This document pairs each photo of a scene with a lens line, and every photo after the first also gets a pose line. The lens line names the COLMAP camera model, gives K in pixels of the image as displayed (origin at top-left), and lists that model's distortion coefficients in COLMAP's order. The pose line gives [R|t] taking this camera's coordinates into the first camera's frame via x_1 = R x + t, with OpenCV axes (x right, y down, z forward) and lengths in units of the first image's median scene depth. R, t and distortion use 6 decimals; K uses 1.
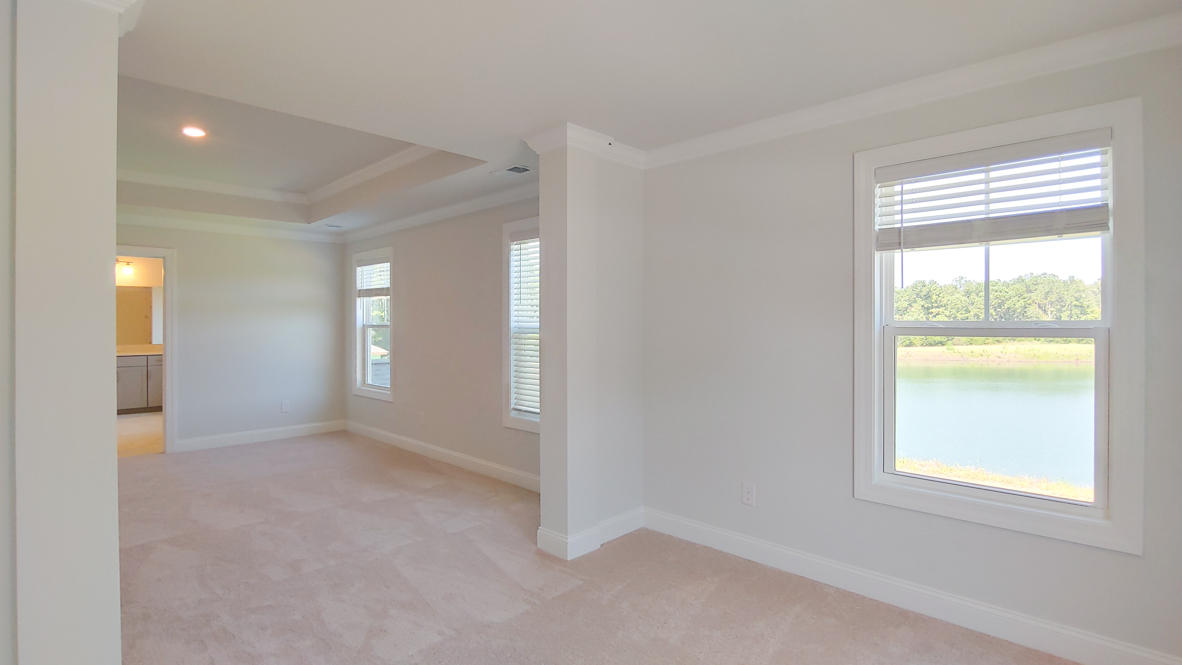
lens RADIAL K [[583.1, 0, 597.7], [0, 583.1, 328.9], [0, 0, 1]] dist [-0.018420, -0.000731]
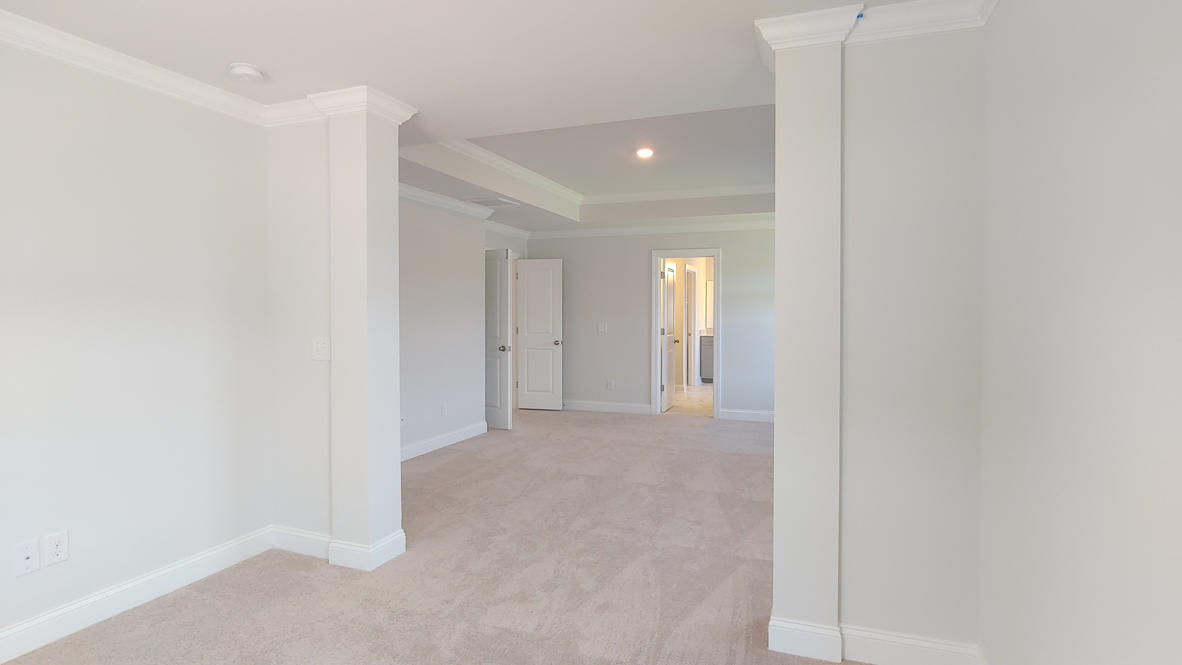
lens RADIAL K [[583.1, 0, 595.5], [0, 583.1, 327.7], [0, 0, 1]] dist [-0.018420, -0.000731]
pose [[0.387552, 0.026308, -0.921472, 0.480985], [-0.008509, 0.999652, 0.024961, -0.004793], [0.921808, -0.001833, 0.387641, 0.515394]]
